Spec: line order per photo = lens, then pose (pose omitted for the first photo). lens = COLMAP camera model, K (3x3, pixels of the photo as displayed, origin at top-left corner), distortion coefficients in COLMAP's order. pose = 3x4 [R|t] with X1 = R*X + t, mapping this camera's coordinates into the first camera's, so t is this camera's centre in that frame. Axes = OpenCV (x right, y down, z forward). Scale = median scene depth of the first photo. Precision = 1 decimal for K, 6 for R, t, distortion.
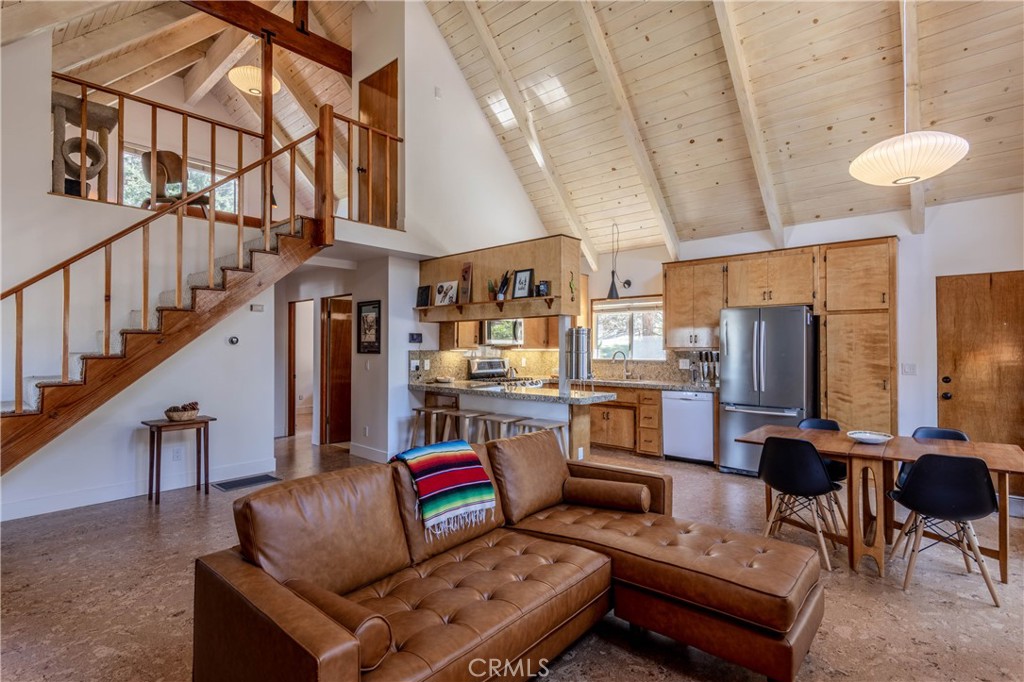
lens RADIAL K [[492.0, 0, 519.1], [0, 492.0, 341.1], [0, 0, 1]] dist [0.000064, 0.000013]
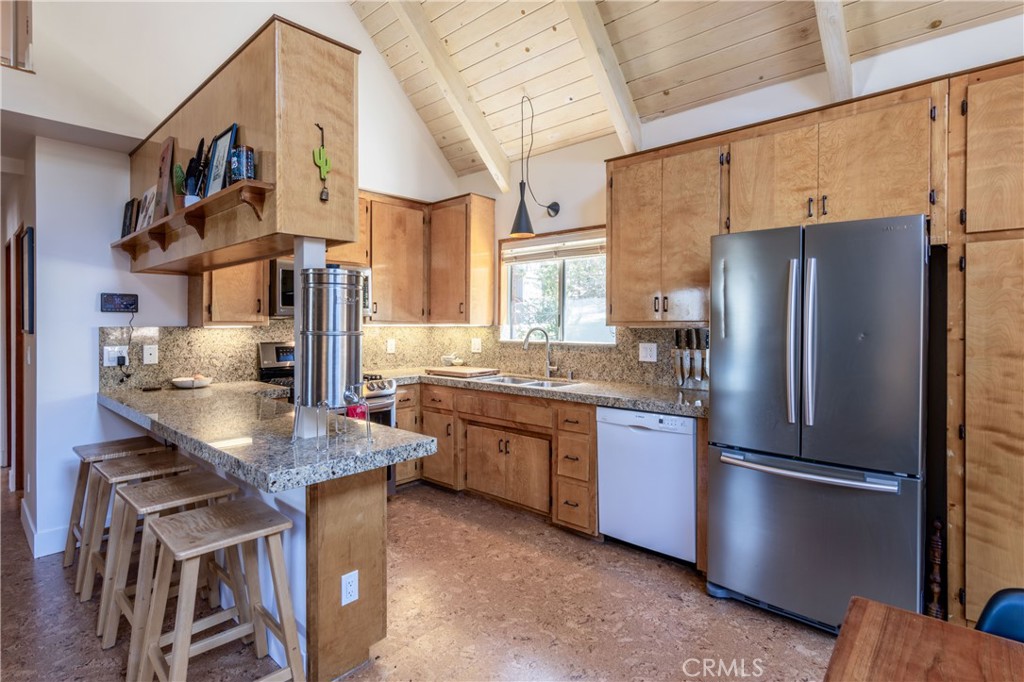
lens RADIAL K [[506.7, 0, 511.5], [0, 506.7, 325.6], [0, 0, 1]] dist [0.002827, 0.000203]
pose [[0.999837, -0.000051, -0.018046, 0.212945], [0.000412, 0.999800, 0.019979, 0.007302], [0.018041, -0.019983, 0.999638, 0.483146]]
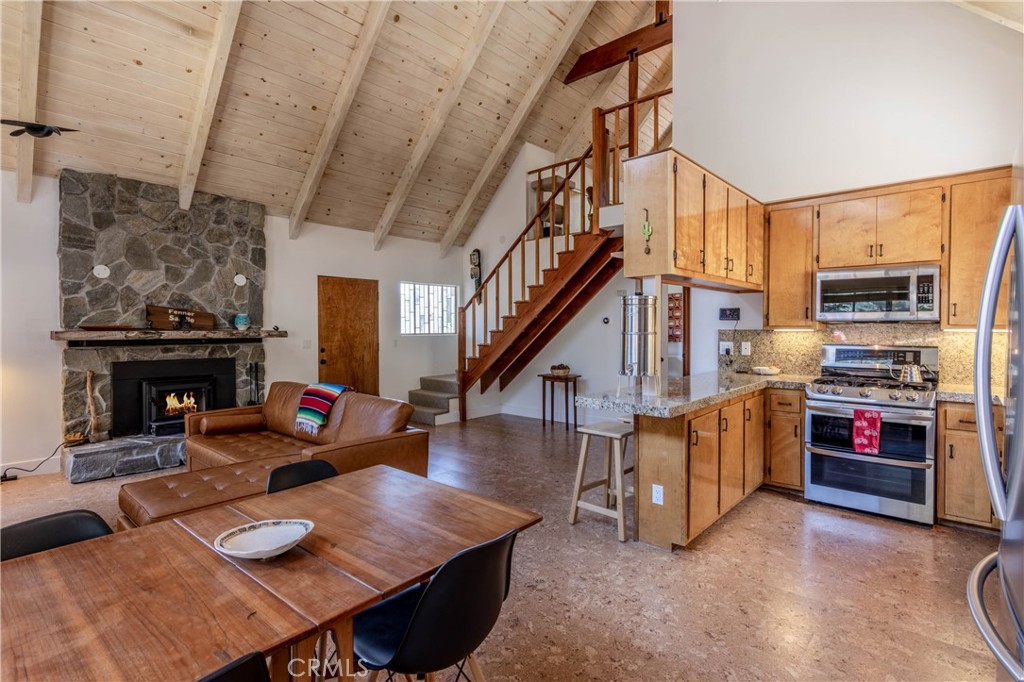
lens RADIAL K [[501.9, 0, 510.0], [0, 501.9, 333.9], [0, 0, 1]] dist [0.001256, -0.000181]
pose [[-0.017087, 0.014039, -0.999755, 0.620457], [0.013021, 0.999820, 0.013818, 0.010035], [0.999769, -0.012782, -0.017266, 0.667639]]
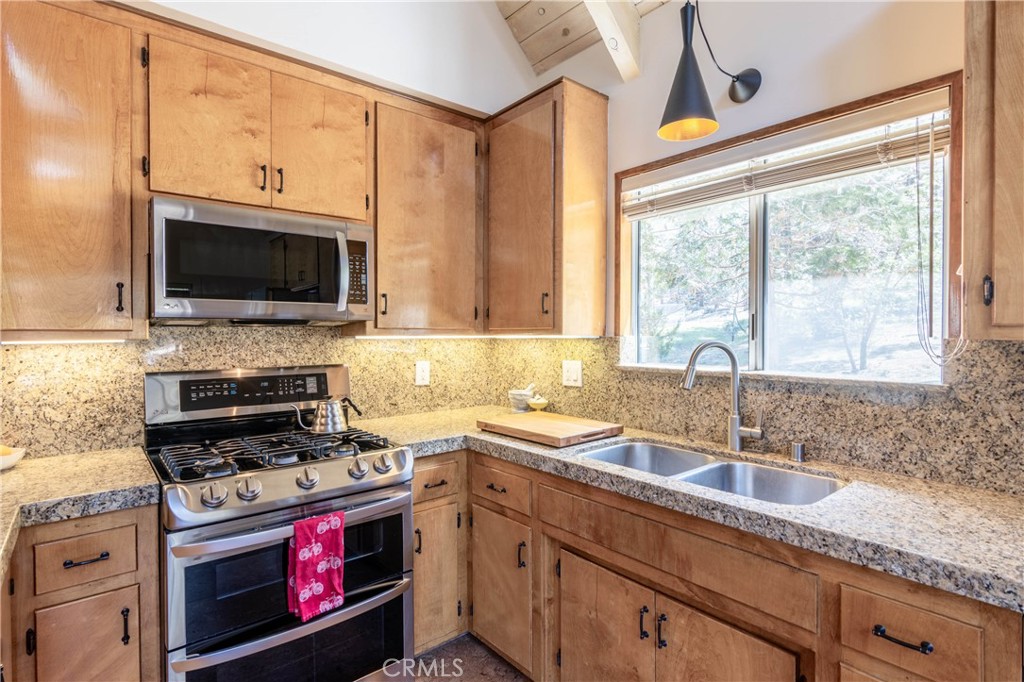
lens RADIAL K [[510.6, 0, 515.0], [0, 510.6, 338.4], [0, 0, 1]] dist [0.000691, -0.000278]
pose [[0.987642, -0.001942, -0.156712, 0.164919], [0.005948, 0.999667, 0.025099, 0.012851], [0.156611, -0.025721, 0.987325, 0.829469]]
